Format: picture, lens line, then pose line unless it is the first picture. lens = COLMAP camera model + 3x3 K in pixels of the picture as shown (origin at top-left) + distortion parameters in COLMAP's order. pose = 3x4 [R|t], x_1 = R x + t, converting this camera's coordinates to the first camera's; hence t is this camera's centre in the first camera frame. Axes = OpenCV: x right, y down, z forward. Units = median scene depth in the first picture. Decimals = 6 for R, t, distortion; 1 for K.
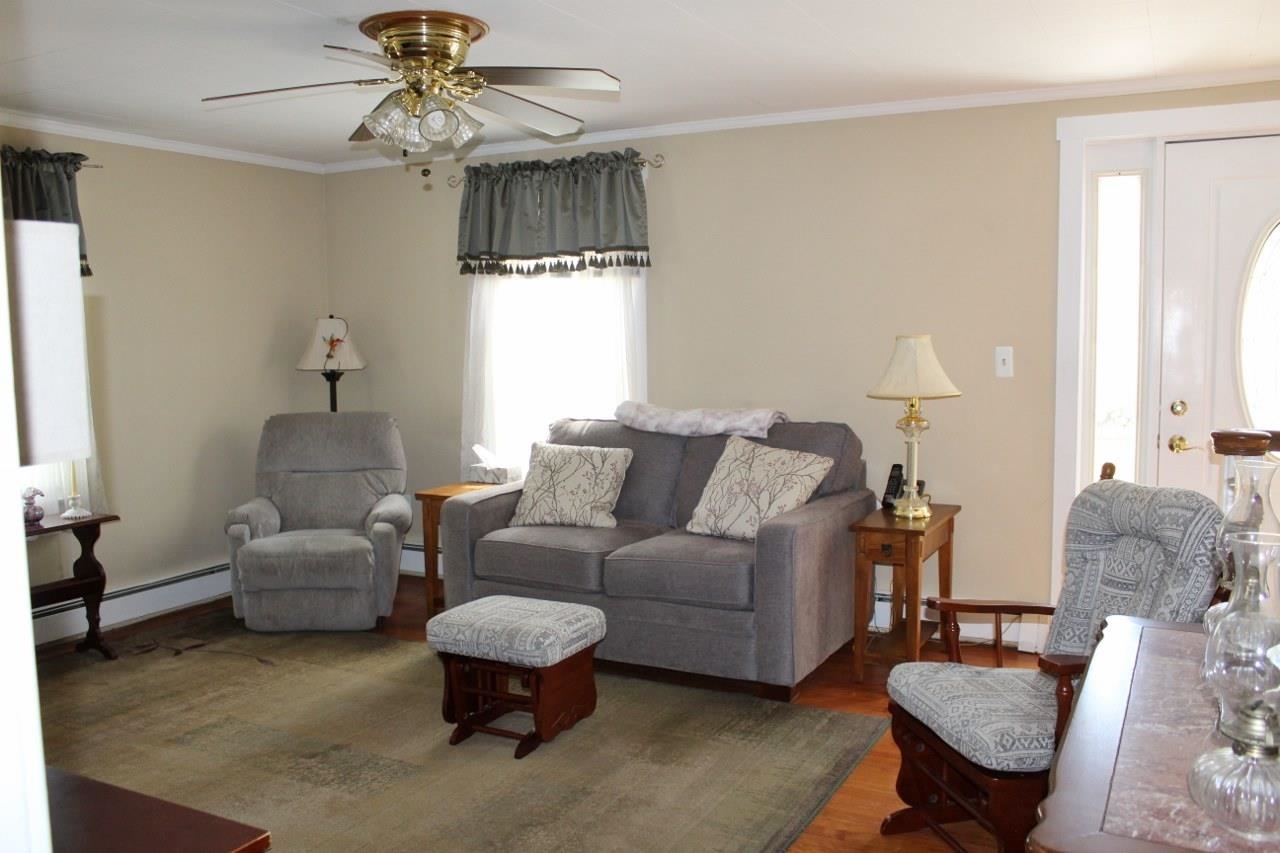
lens RADIAL K [[1078.7, 0, 641.2], [0, 1078.7, 426.1], [0, 0, 1]] dist [-0.158137, 0.135106]
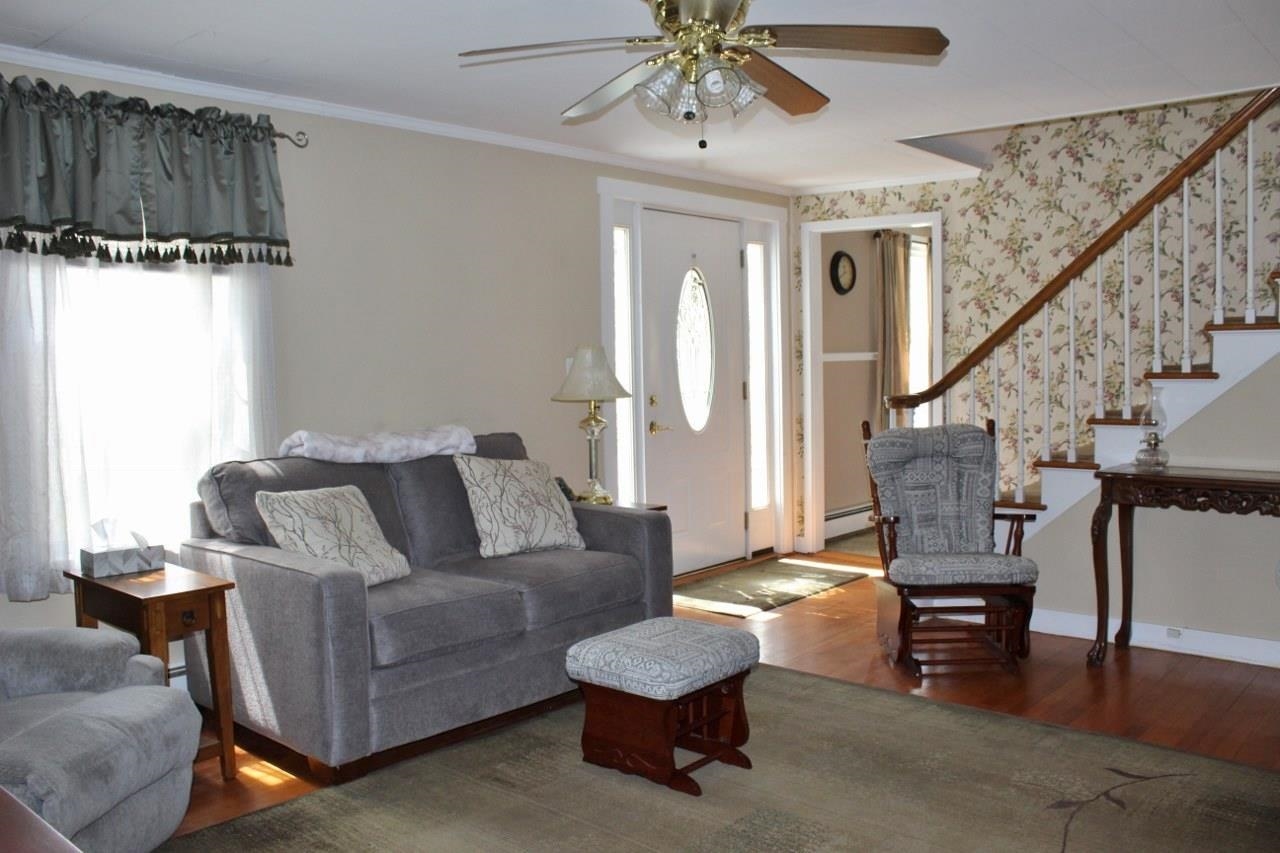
lens RADIAL K [[1078.7, 0, 639.7], [0, 1078.7, 424.4], [0, 0, 1]] dist [-0.158137, 0.135106]
pose [[0.237455, -0.053917, 0.969901, -0.716330], [0.104319, 0.994100, 0.029722, -0.025431], [-0.965781, 0.094121, 0.241678, 0.563490]]
